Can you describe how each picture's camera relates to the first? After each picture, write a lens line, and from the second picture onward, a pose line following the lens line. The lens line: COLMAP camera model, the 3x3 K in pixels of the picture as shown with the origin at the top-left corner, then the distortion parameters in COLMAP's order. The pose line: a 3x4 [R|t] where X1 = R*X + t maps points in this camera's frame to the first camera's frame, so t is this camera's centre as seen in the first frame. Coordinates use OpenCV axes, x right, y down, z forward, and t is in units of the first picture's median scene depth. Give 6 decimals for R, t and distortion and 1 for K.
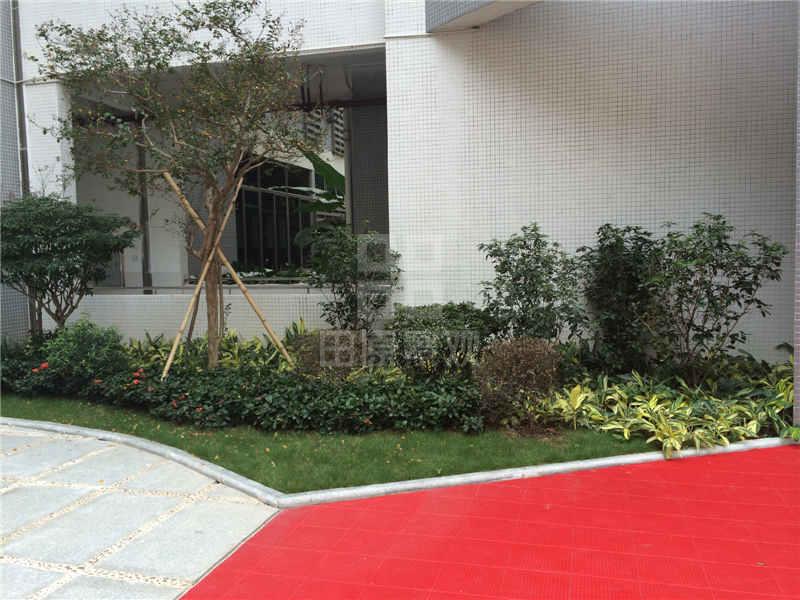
lens RADIAL K [[691.0, 0, 402.7], [0, 691.0, 290.1], [0, 0, 1]] dist [0.090856, -0.132290]
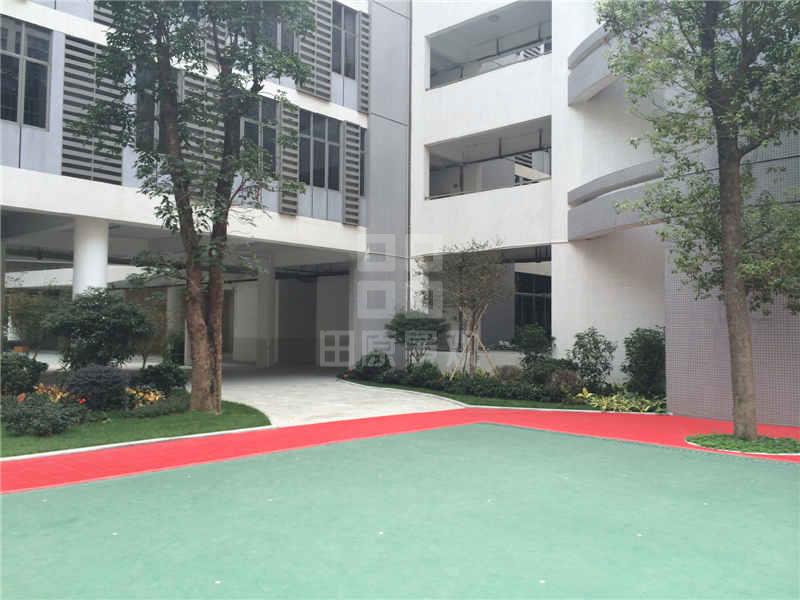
lens RADIAL K [[691.0, 0, 402.7], [0, 691.0, 290.1], [0, 0, 1]] dist [0.090856, -0.132290]
pose [[0.878711, 0.005640, -0.477322, 0.652303], [-0.059980, 0.993310, -0.098681, 0.046436], [0.473572, 0.115342, 0.873170, -1.232131]]
